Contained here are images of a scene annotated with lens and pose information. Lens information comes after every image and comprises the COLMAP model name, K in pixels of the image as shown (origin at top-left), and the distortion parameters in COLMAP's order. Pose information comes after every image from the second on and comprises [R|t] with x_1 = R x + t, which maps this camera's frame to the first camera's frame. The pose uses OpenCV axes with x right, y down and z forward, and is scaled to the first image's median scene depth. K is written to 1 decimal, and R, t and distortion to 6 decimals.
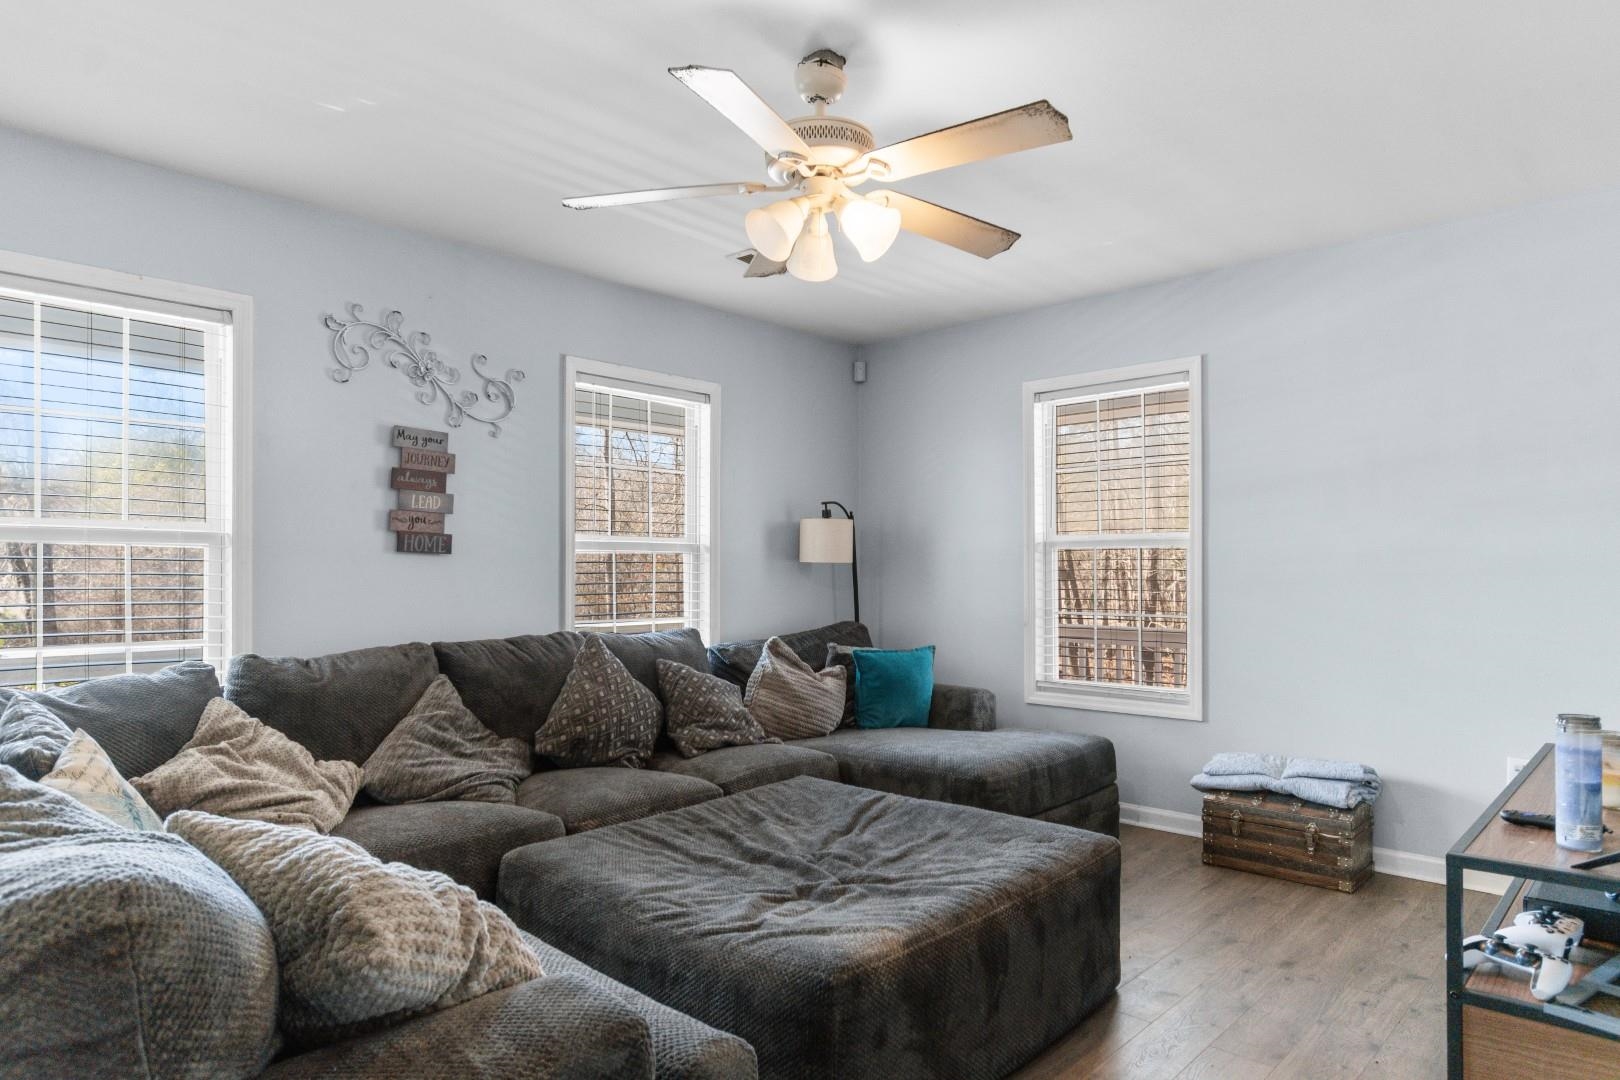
lens RADIAL K [[1009.3, 0, 812.0], [0, 1009.3, 556.9], [0, 0, 1]] dist [0.011337, 0.000732]
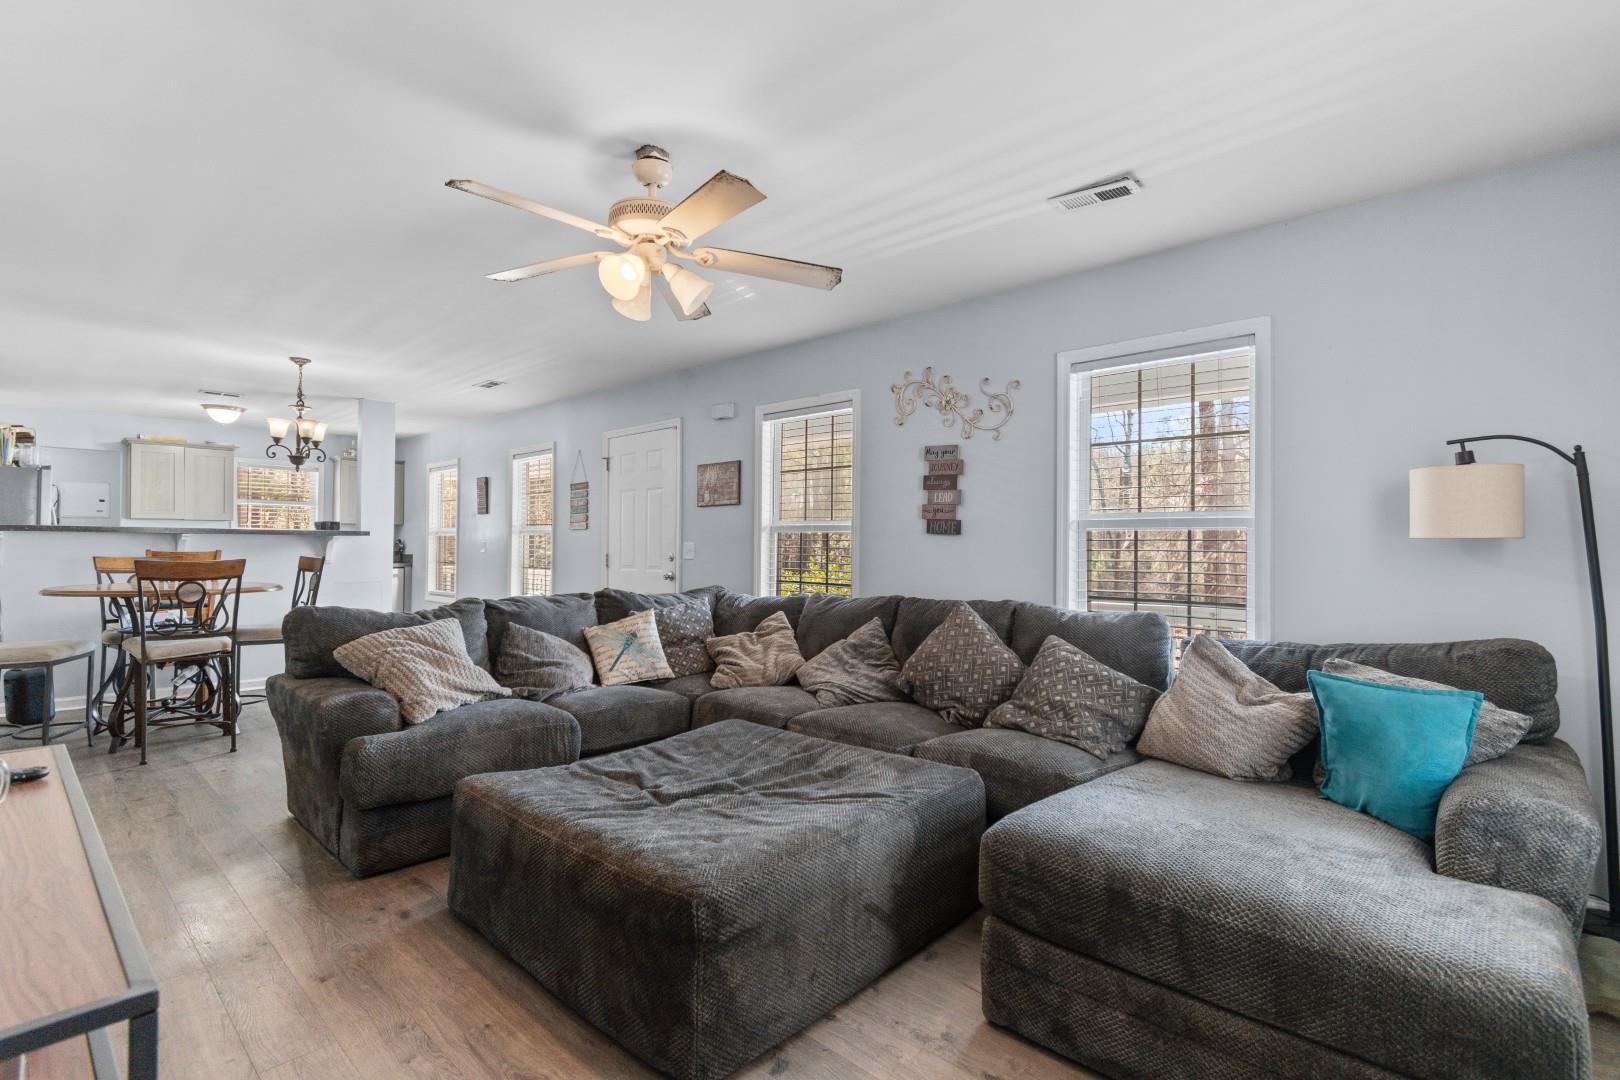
lens RADIAL K [[781.4, 0, 819.9], [0, 781.4, 529.4], [0, 0, 1]] dist [-0.001386, -0.000210]
pose [[-0.022930, -0.022135, -0.999492, 0.691379], [0.004584, 0.999742, -0.022245, 0.012645], [0.999727, -0.005092, -0.022823, 0.852951]]
